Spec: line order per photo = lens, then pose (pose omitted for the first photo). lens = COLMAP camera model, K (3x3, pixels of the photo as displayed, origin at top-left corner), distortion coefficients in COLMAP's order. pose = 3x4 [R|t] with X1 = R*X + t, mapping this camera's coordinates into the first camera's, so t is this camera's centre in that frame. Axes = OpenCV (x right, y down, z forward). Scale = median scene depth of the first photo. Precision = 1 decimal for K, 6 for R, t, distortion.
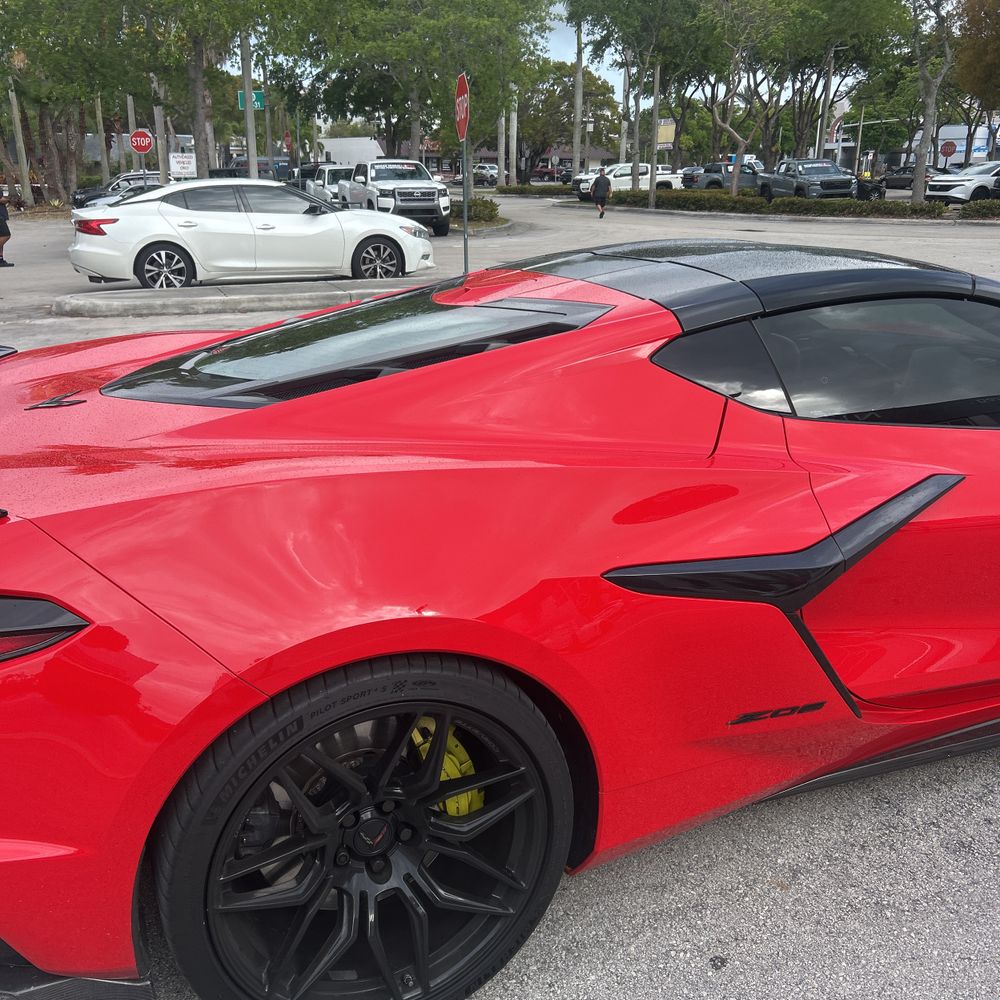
lens RADIAL K [[1020.1, 0, 491.0], [0, 1020.1, 500.1], [0, 0, 1]] dist [0.029666, -0.033199]
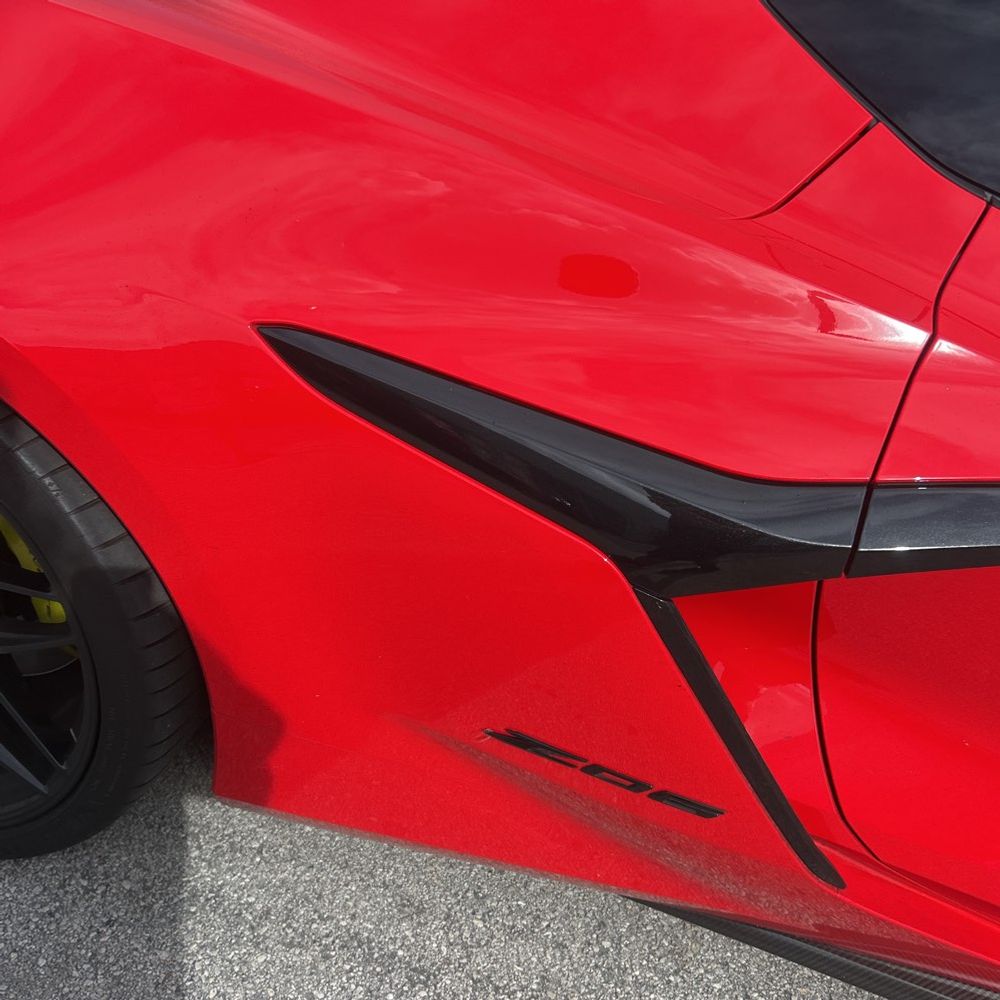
lens RADIAL K [[1019.2, 0, 502.5], [0, 1019.2, 498.6], [0, 0, 1]] dist [0.130201, -0.404711]
pose [[0.773921, 0.431238, -0.463767, 0.037647], [-0.335382, 0.900294, 0.277470, -0.002282], [0.537182, -0.059200, 0.841386, 0.052754]]
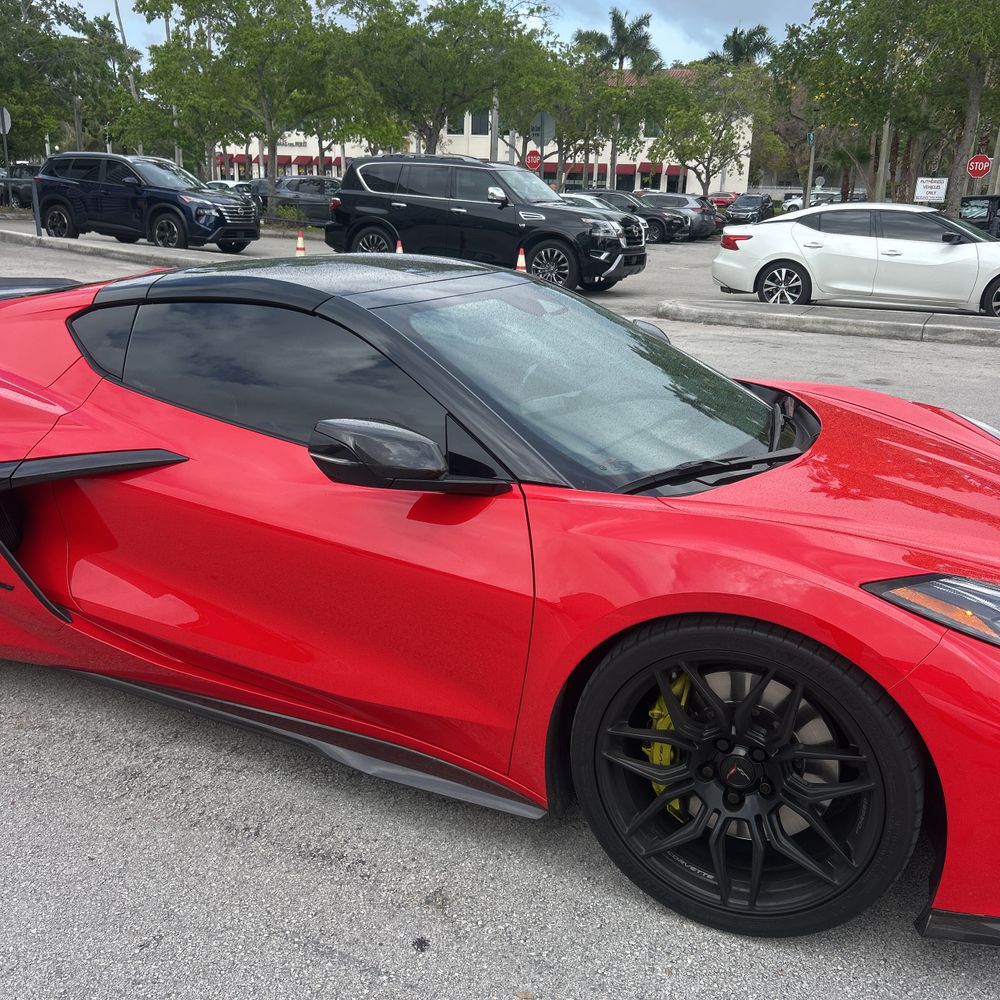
lens RADIAL K [[1004.9, 0, 493.0], [0, 1004.9, 501.9], [0, 0, 1]] dist [0.051557, -0.078464]
pose [[0.674250, 0.240372, -0.698290, 0.149920], [-0.251743, 0.963724, 0.088666, -0.016330], [0.694271, 0.116007, 0.710303, 0.046038]]
